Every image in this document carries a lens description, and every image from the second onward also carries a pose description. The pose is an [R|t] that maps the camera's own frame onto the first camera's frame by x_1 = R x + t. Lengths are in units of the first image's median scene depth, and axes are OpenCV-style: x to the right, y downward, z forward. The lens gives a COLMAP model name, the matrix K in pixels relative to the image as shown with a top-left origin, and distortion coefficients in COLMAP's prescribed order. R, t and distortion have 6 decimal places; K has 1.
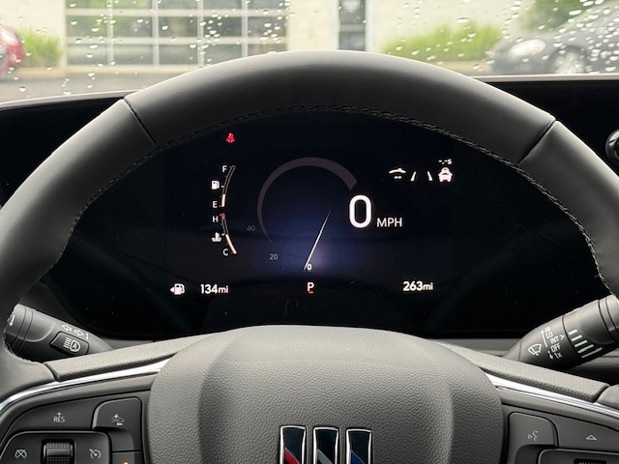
lens RADIAL K [[1394.0, 0, 305.7], [0, 1394.0, 230.9], [0, 0, 1]] dist [0.070407, 0.000000]
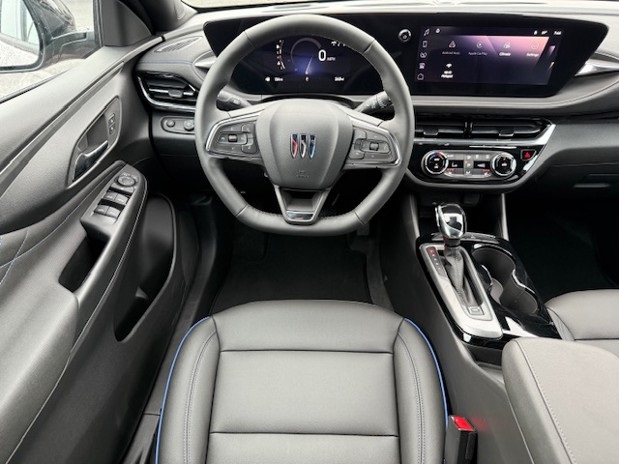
lens RADIAL K [[446.0, 0, 308.3], [0, 446.0, 235.0], [0, 0, 1]] dist [0.055684, -0.036960]
pose [[0.998664, 0.031795, -0.040735, 0.064754], [-0.009308, 0.886085, 0.463430, -0.133359], [0.050830, -0.462432, 0.885197, -0.138224]]
